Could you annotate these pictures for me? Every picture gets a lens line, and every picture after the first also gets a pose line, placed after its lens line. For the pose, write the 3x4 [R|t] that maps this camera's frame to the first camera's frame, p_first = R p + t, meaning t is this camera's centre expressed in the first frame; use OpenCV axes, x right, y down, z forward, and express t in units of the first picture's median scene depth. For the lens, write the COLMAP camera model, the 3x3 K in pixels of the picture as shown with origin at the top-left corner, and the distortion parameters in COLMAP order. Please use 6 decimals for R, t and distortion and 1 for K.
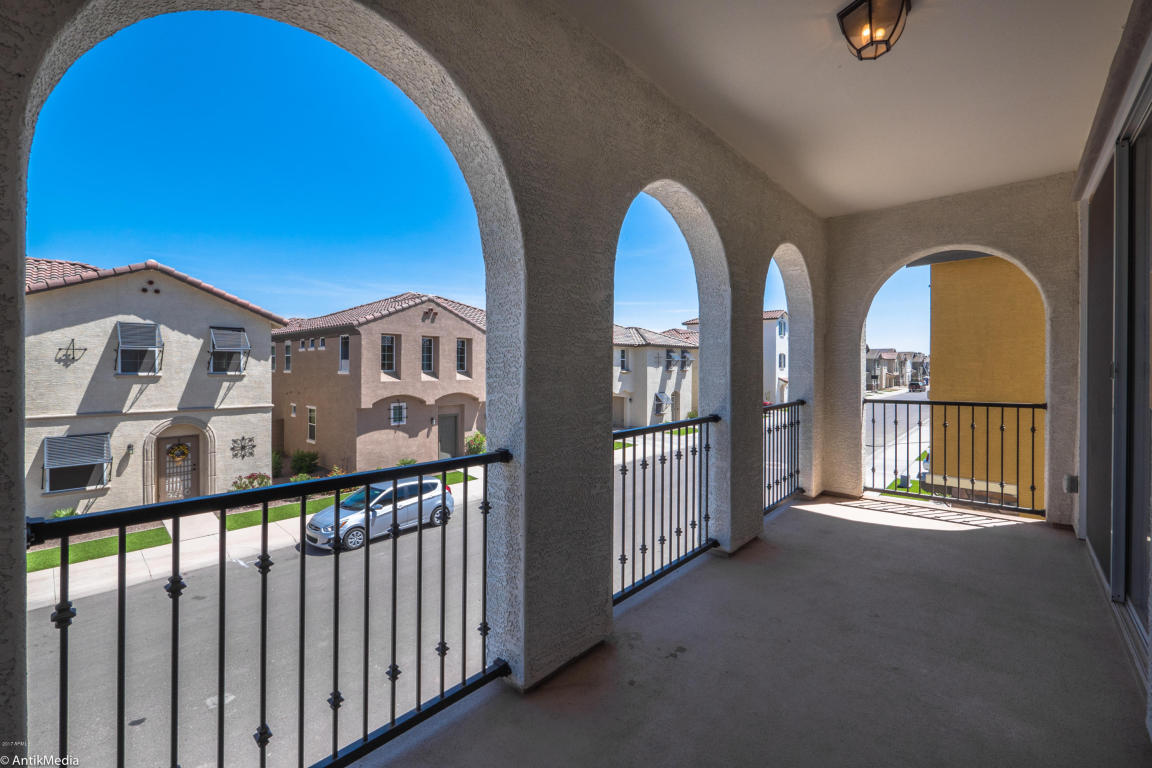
lens RADIAL K [[484.7, 0, 576.3], [0, 484.7, 369.7], [0, 0, 1]] dist [-0.010764, 0.003103]
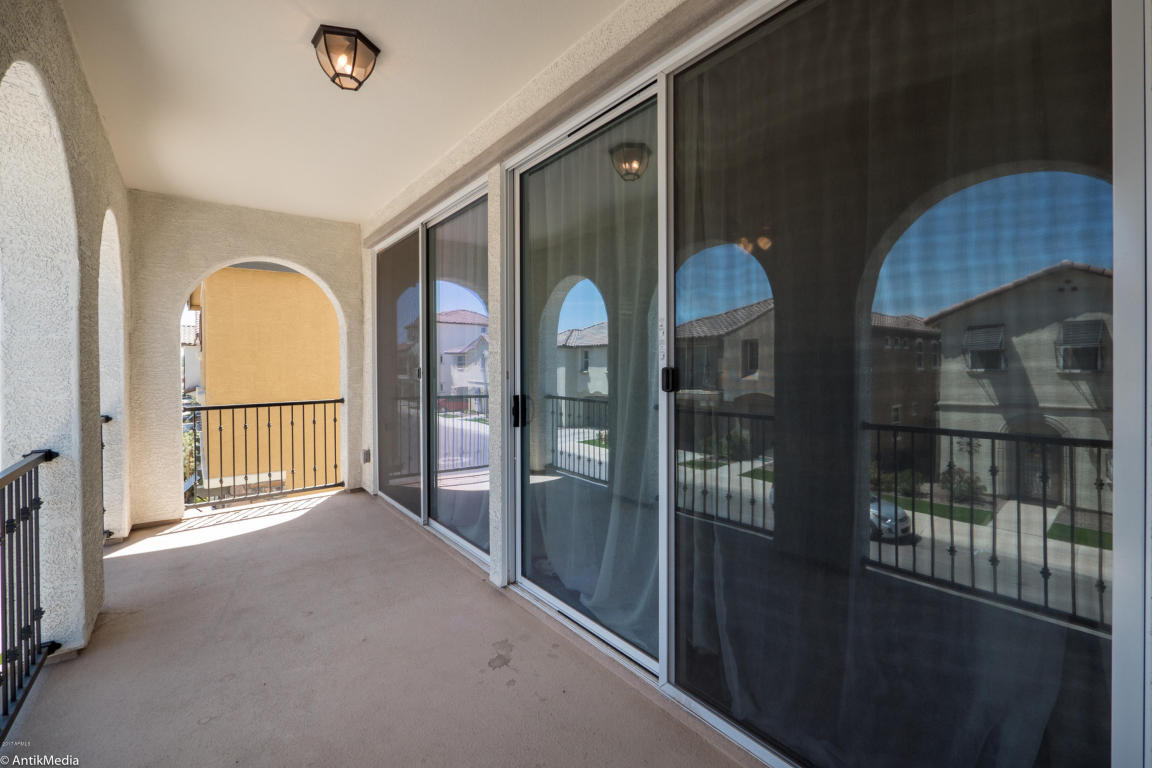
lens RADIAL K [[487.9, 0, 577.6], [0, 487.9, 370.3], [0, 0, 1]] dist [-0.004256, 0.000399]
pose [[0.161044, -0.010963, 0.986886, -0.215918], [0.016849, 0.999823, 0.008357, -0.005764], [-0.986803, 0.015282, 0.161200, 0.173532]]
